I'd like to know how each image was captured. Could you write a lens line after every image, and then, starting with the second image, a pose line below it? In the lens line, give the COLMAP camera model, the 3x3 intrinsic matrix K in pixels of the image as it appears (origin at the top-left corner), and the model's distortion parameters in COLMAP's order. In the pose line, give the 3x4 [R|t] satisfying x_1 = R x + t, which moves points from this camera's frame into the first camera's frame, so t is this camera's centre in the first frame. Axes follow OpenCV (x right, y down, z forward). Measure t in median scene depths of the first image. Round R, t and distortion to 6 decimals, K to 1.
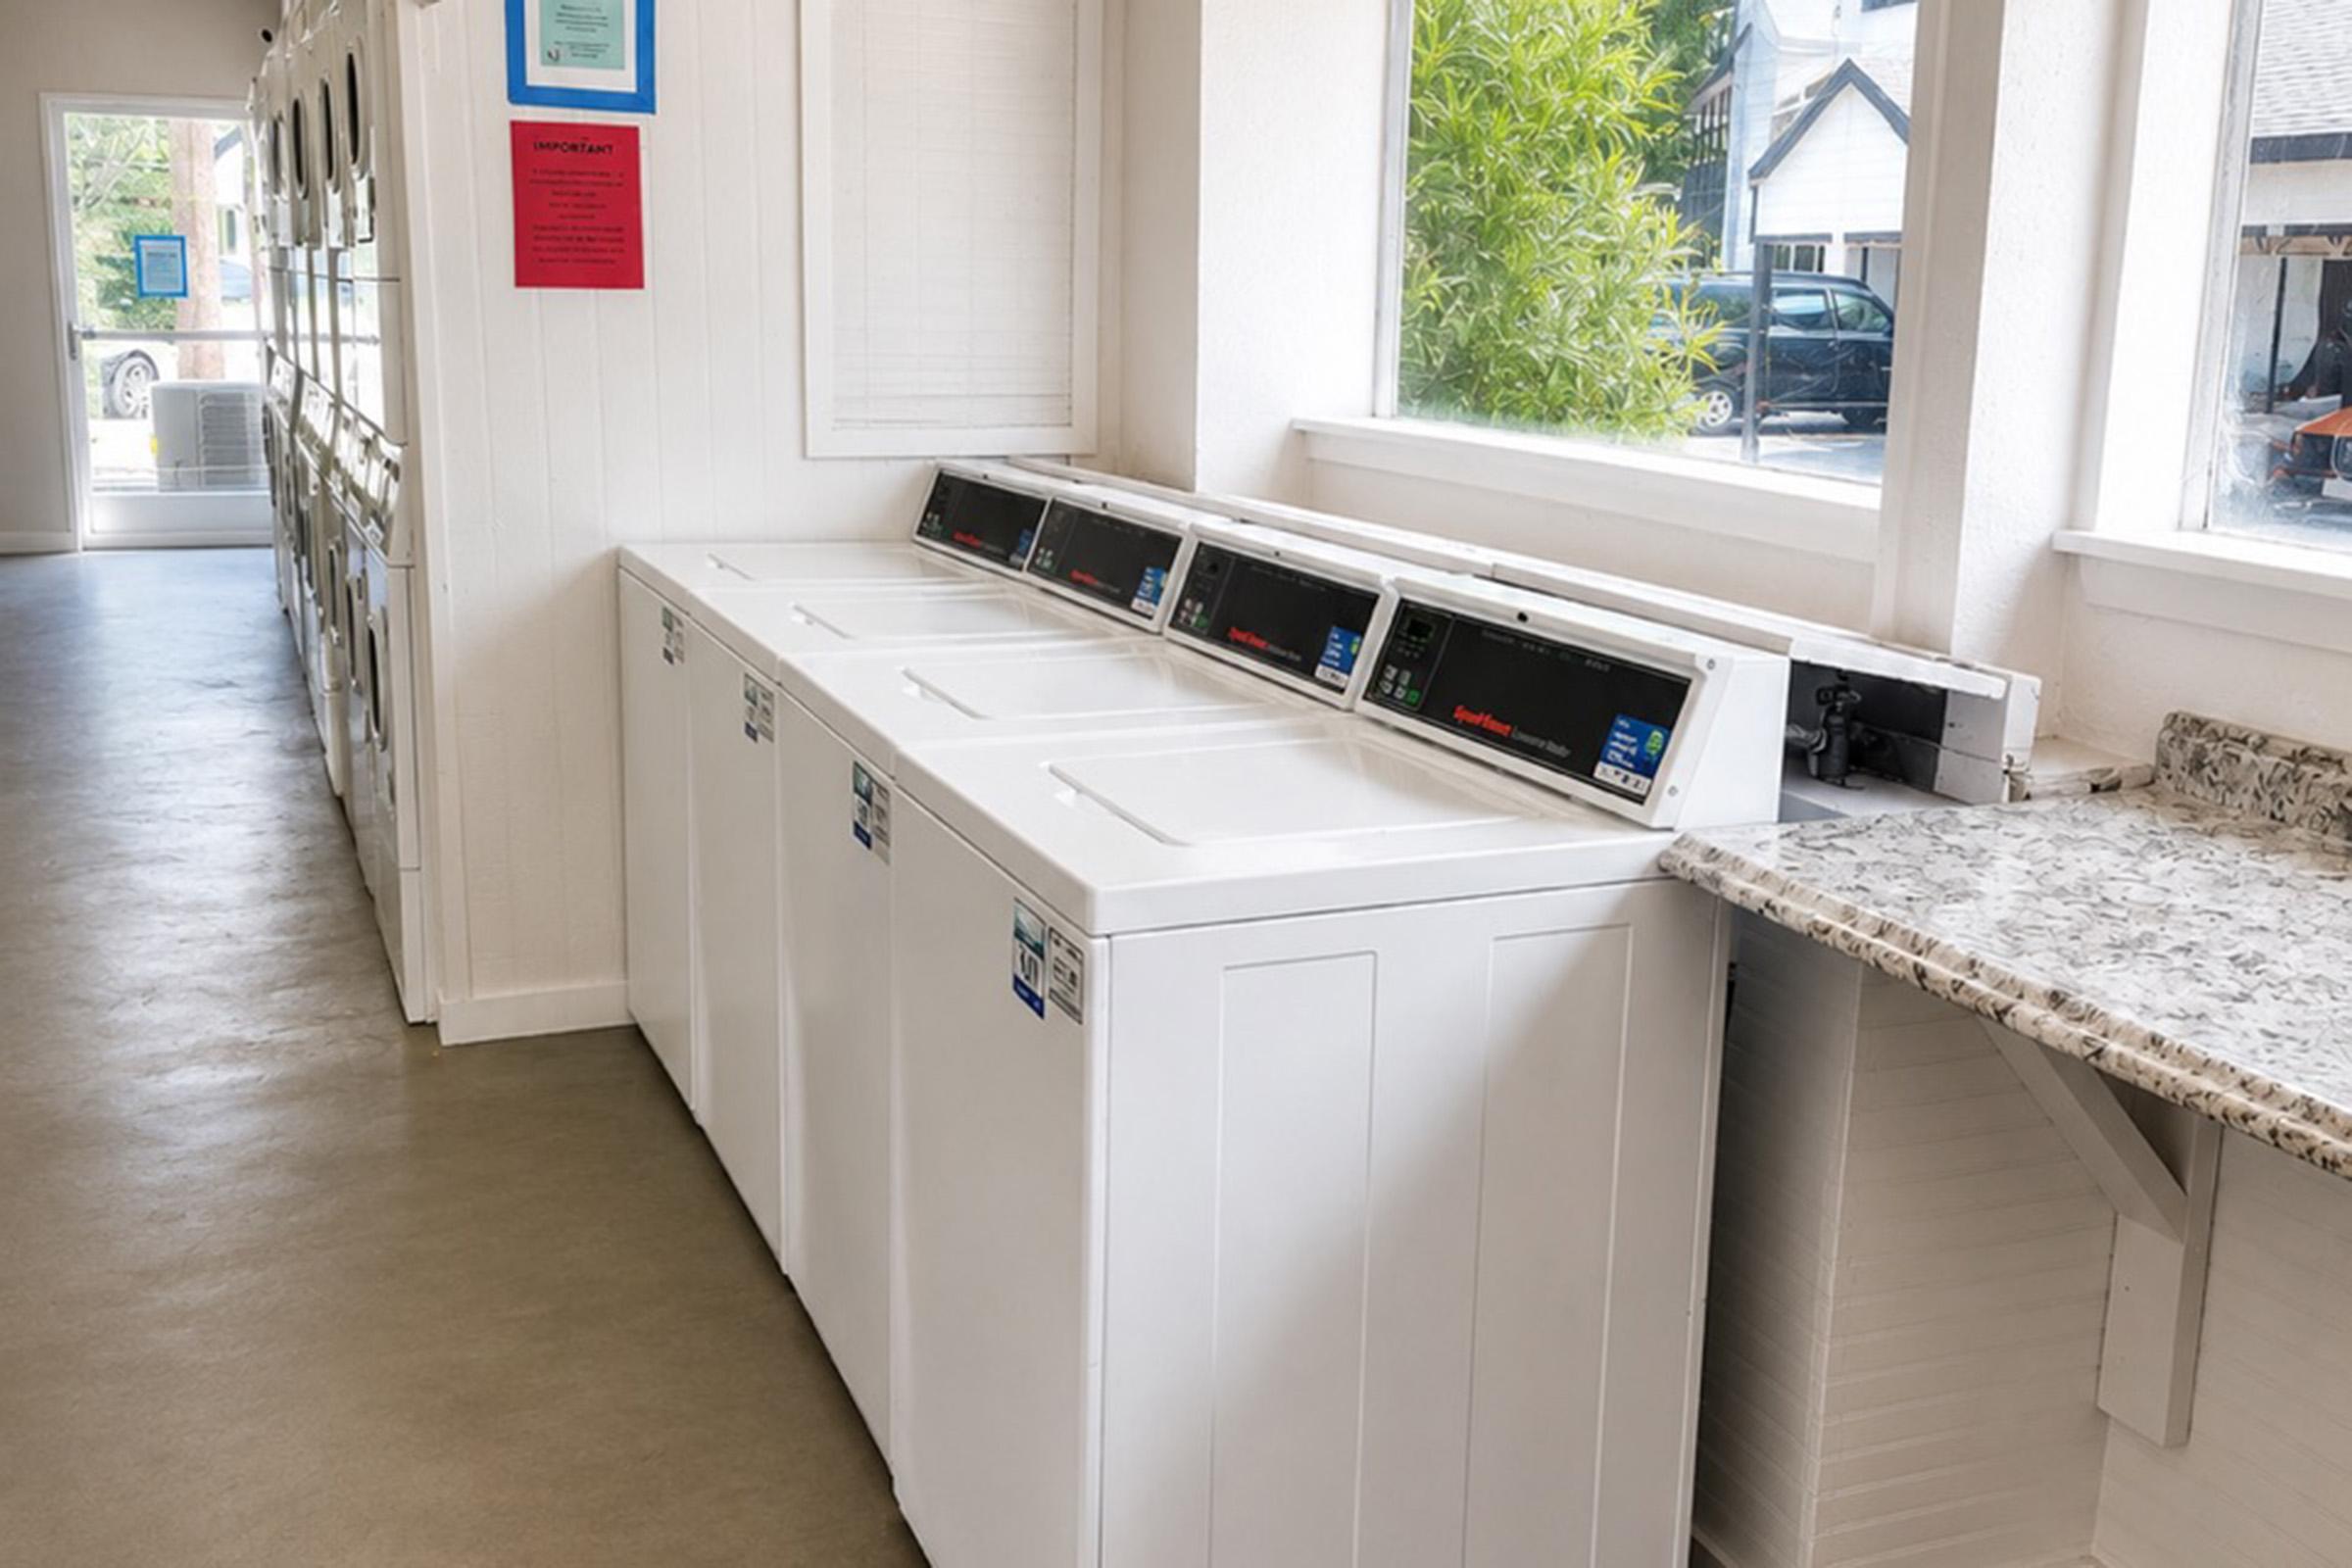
lens RADIAL K [[2342.7, 0, 1177.6], [0, 2342.7, 783.7], [0, 0, 1]] dist [0.111297, -0.165628]
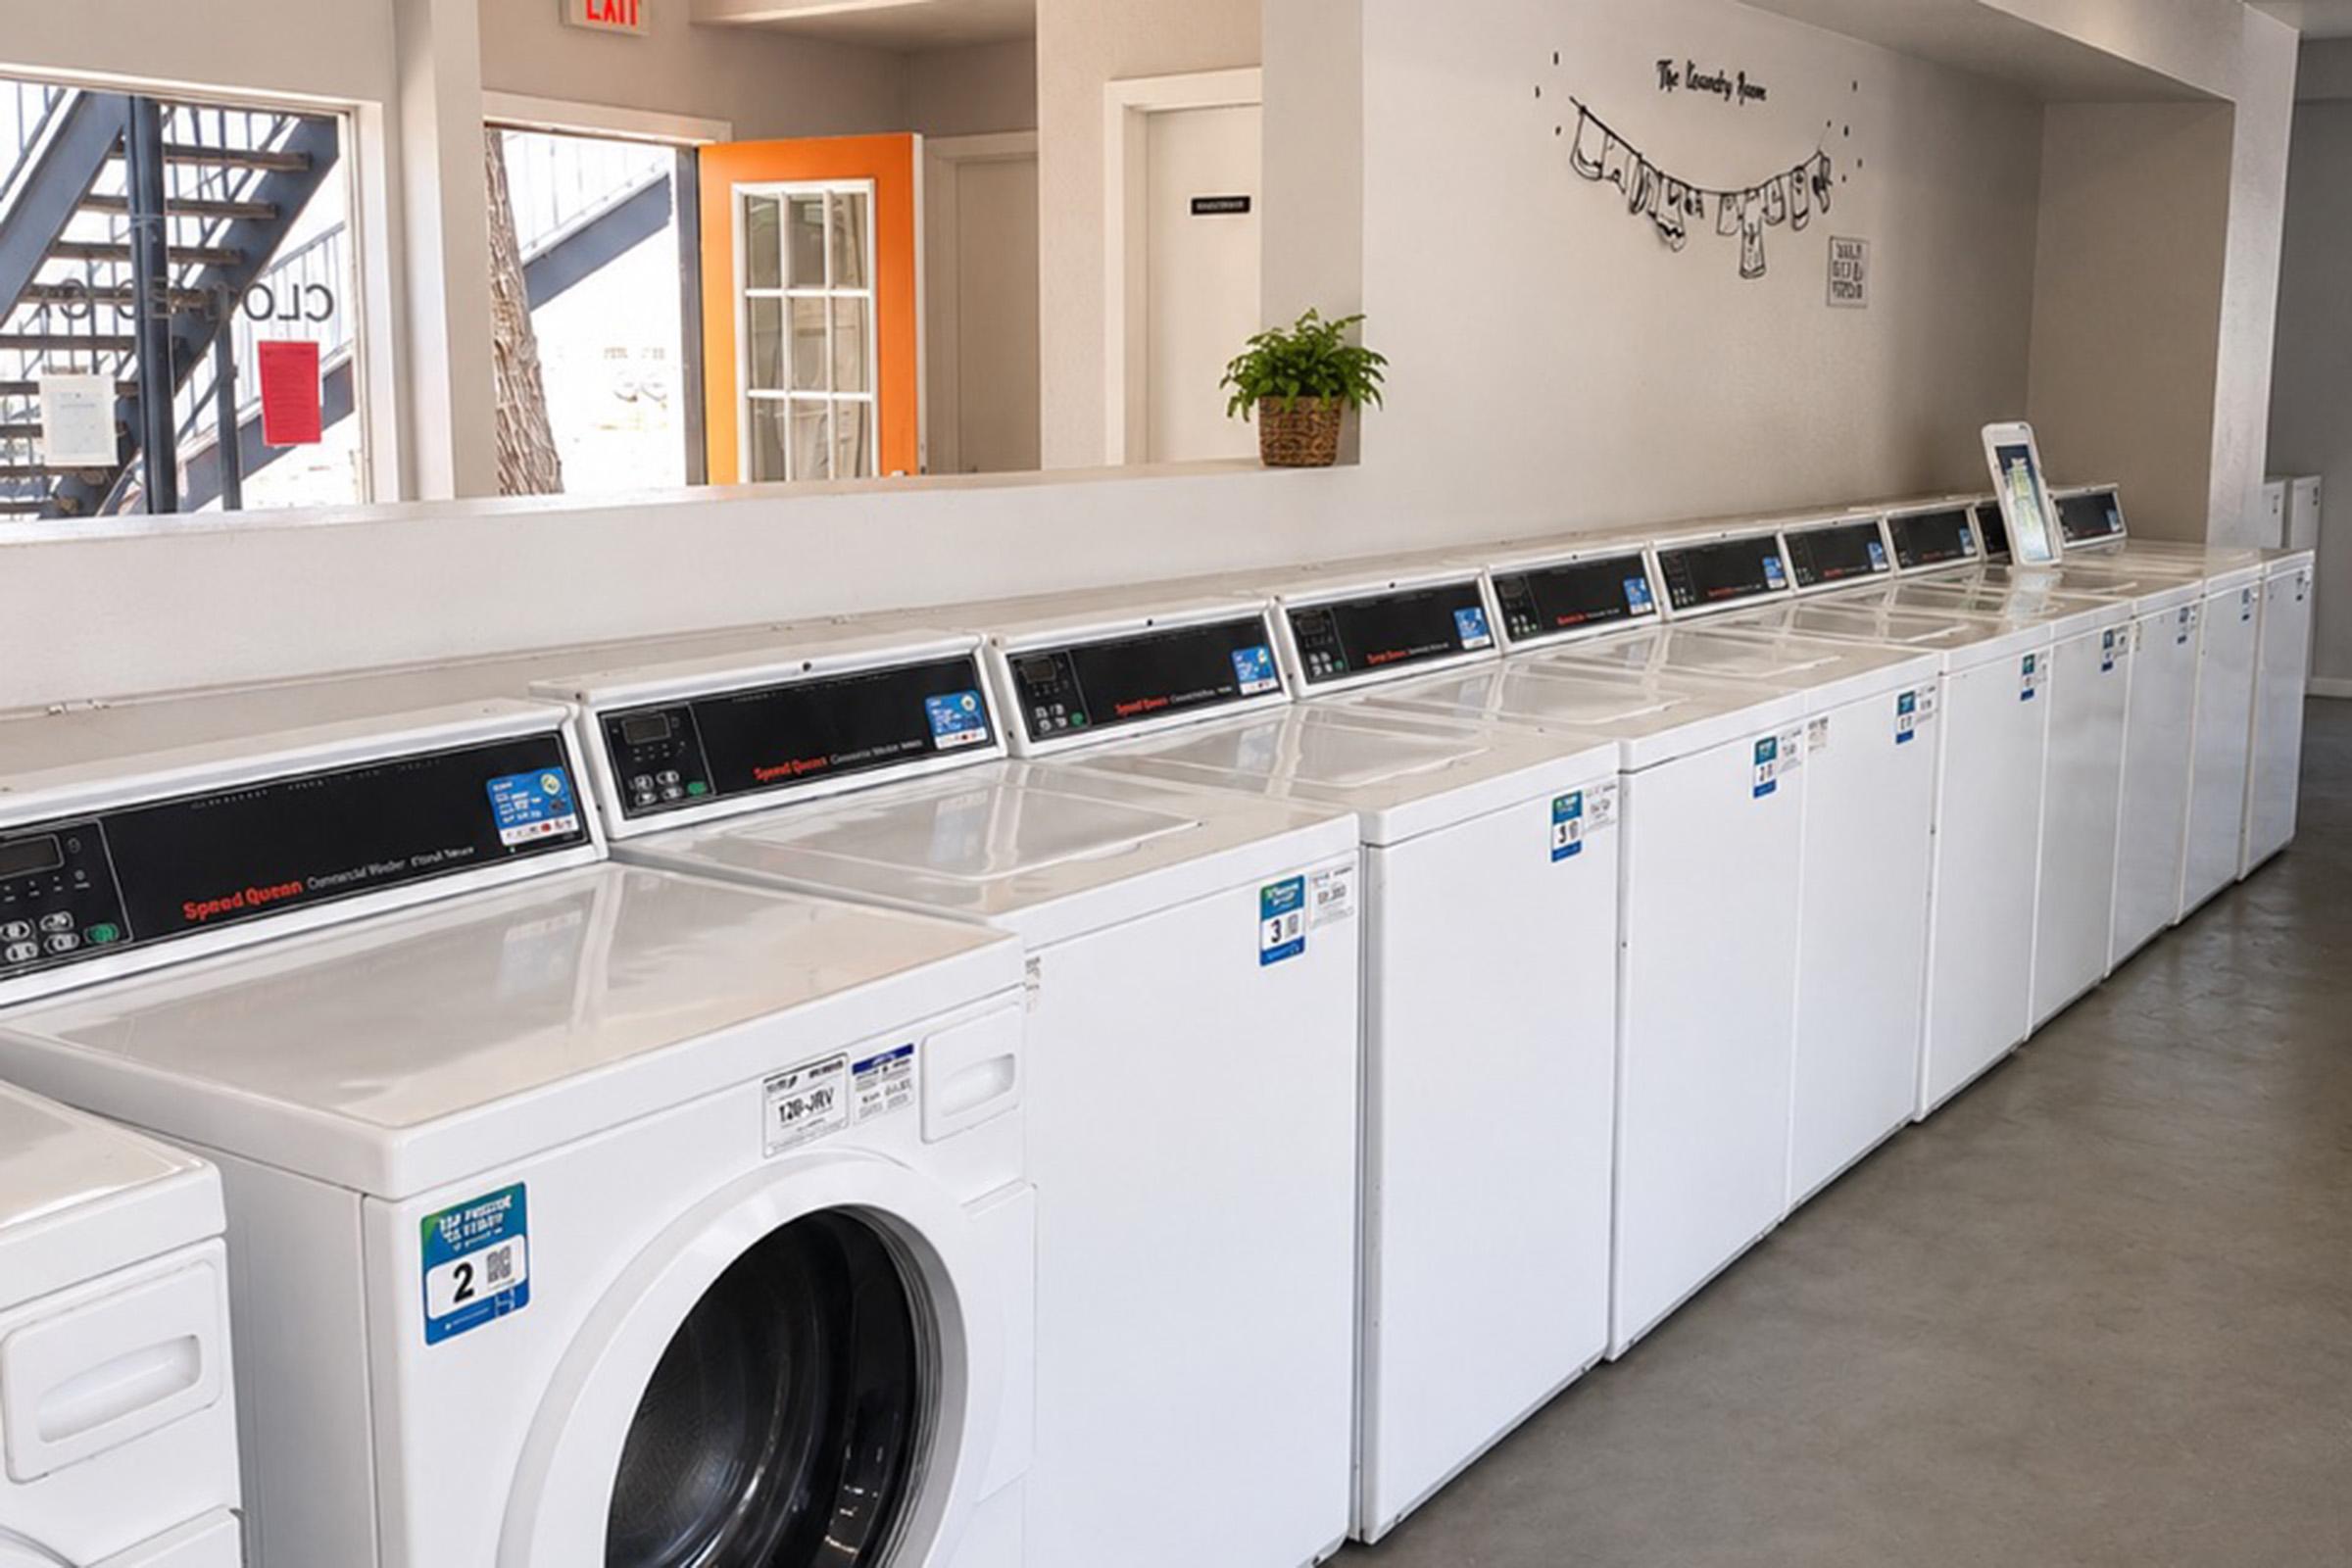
lens RADIAL K [[2342.7, 0, 1177.6], [0, 2342.7, 783.7], [0, 0, 1]] dist [0.111297, -0.165628]
pose [[-0.530694, -0.258790, 0.807089, -0.986815], [0.080479, 0.932557, 0.351939, -0.462611], [-0.843734, 0.251725, -0.474075, 1.683932]]
